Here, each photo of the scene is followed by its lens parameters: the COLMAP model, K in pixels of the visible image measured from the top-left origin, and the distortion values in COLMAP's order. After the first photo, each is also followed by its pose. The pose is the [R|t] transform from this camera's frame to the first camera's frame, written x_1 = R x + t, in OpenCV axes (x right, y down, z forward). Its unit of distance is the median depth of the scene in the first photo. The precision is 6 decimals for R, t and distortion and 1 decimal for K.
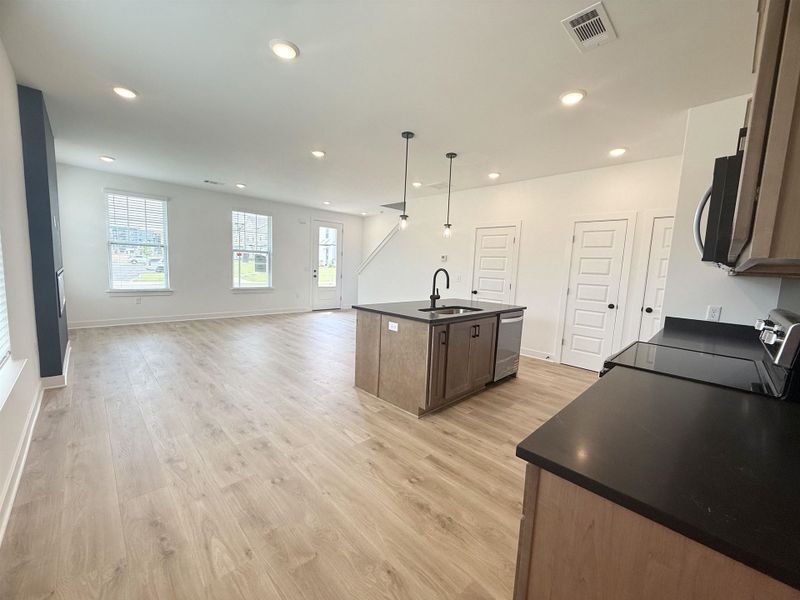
lens RADIAL K [[318.0, 0, 395.8], [0, 318.0, 299.1], [0, 0, 1]] dist [0.000444, -0.000742]
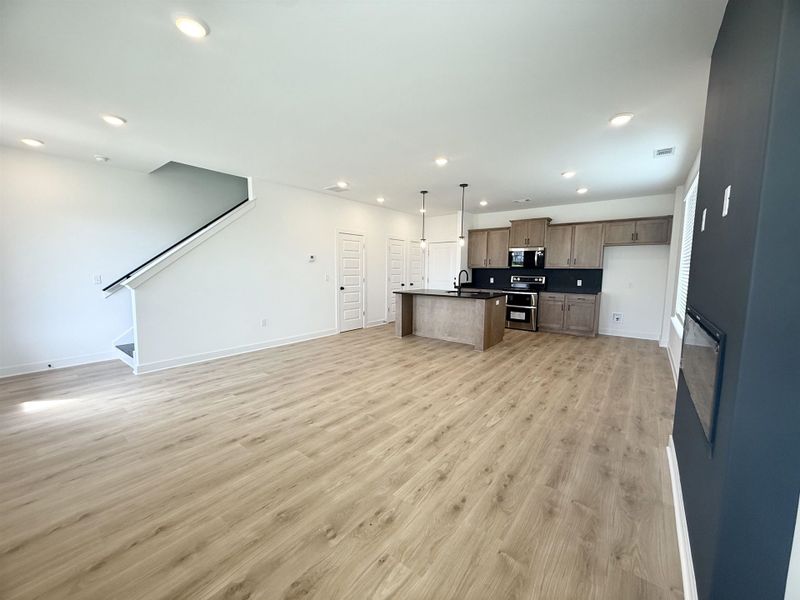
lens RADIAL K [[318.0, 0, 397.2], [0, 318.0, 300.1], [0, 0, 1]] dist [0.000444, -0.000742]
pose [[-0.138488, -0.141331, 0.980228, -2.338427], [0.089396, 0.983941, 0.154497, -0.356726], [-0.986321, 0.109025, -0.123630, 2.419988]]
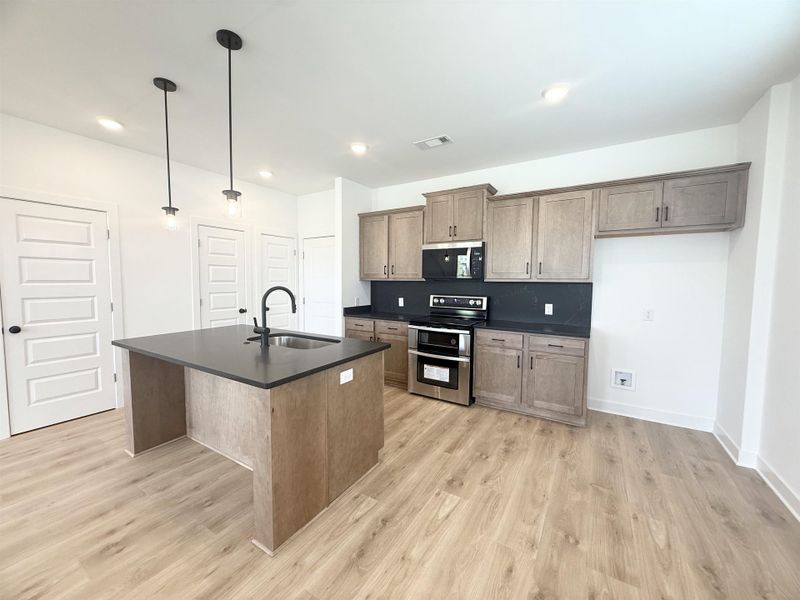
lens RADIAL K [[318.0, 0, 398.1], [0, 318.0, 297.5], [0, 0, 1]] dist [0.000444, -0.000742]
pose [[-0.240096, -0.099541, 0.965632, -0.898078], [0.083544, 0.988920, 0.122714, -0.206240], [-0.967148, 0.110136, -0.229119, 1.376302]]
